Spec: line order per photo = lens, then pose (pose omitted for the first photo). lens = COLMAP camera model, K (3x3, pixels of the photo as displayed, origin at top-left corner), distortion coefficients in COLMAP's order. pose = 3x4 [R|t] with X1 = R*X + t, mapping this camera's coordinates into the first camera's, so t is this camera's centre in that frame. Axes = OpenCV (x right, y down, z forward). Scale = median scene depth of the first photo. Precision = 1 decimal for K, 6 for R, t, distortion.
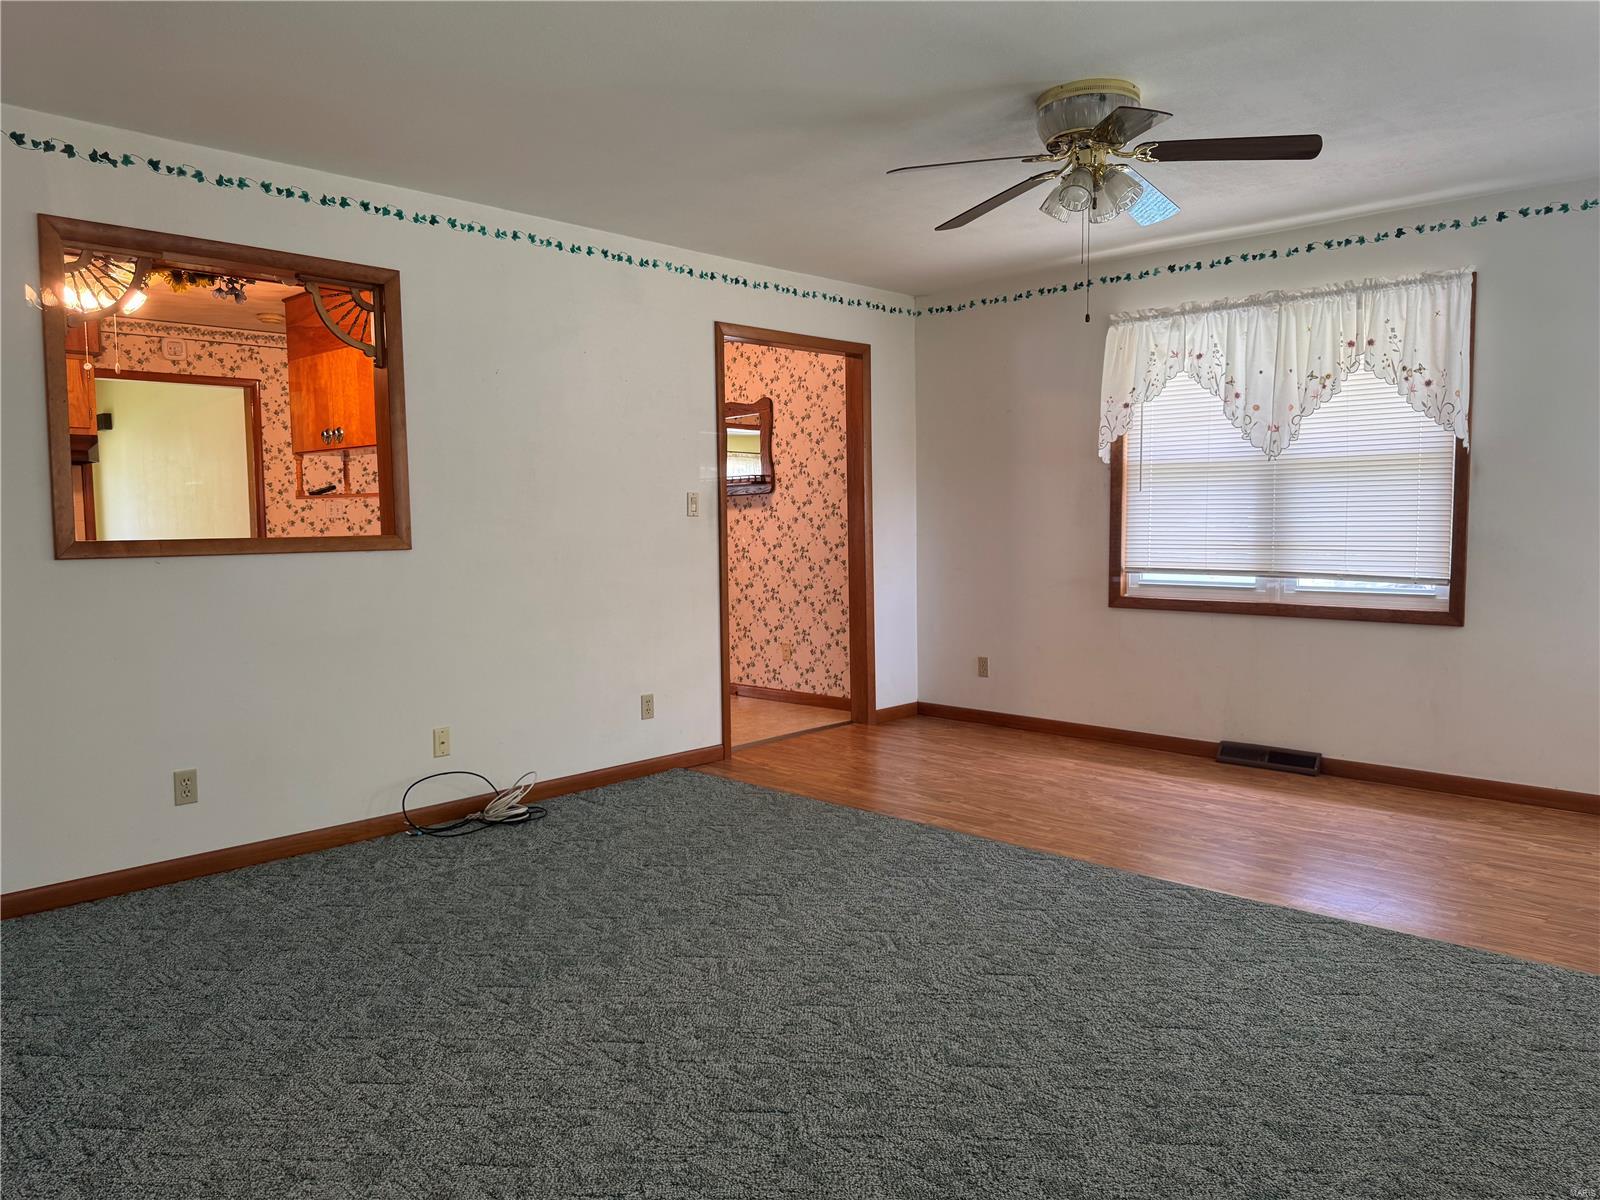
lens RADIAL K [[1131.6, 0, 807.8], [0, 1131.6, 589.7], [0, 0, 1]] dist [0.045486, -0.058313]
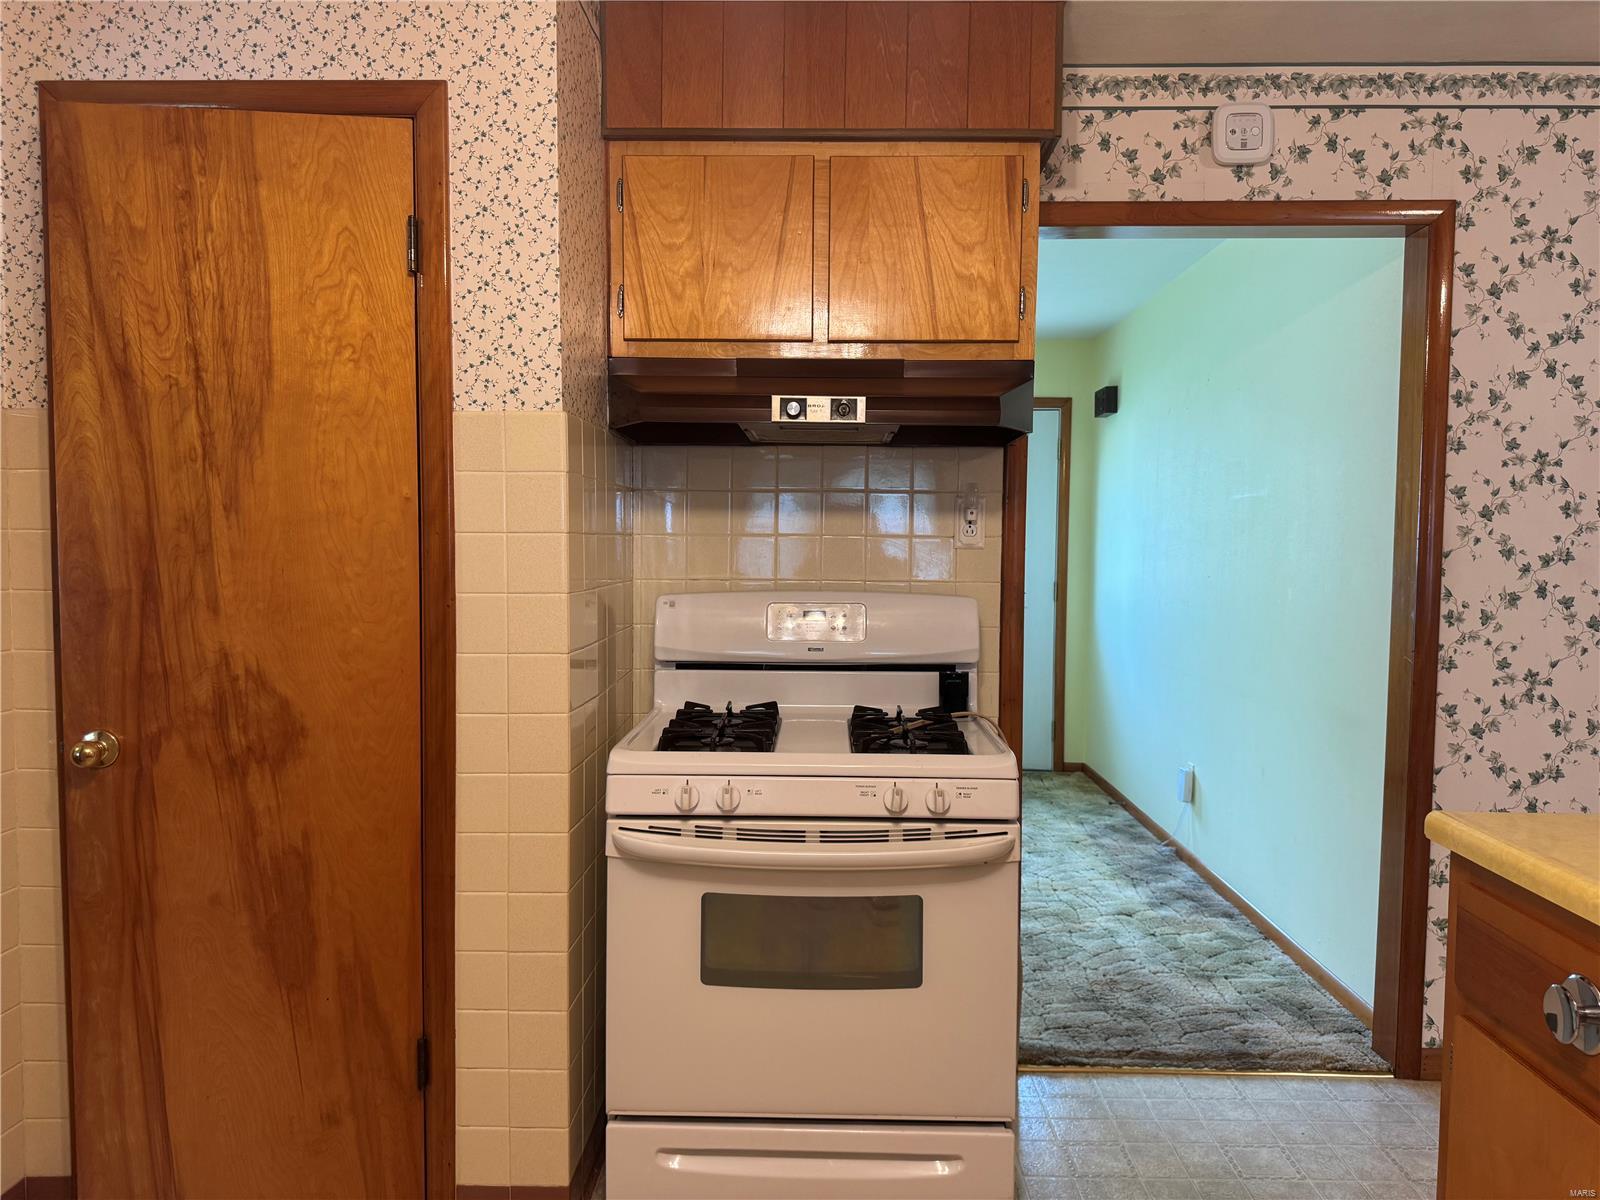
lens RADIAL K [[1131.6, 0, 804.4], [0, 1131.6, 596.7], [0, 0, 1]] dist [0.045486, -0.058313]
pose [[0.661523, 0.060630, -0.747470, -0.347387], [-0.069642, 0.997386, 0.019267, -0.053286], [0.746684, 0.039309, 0.664016, 0.625475]]
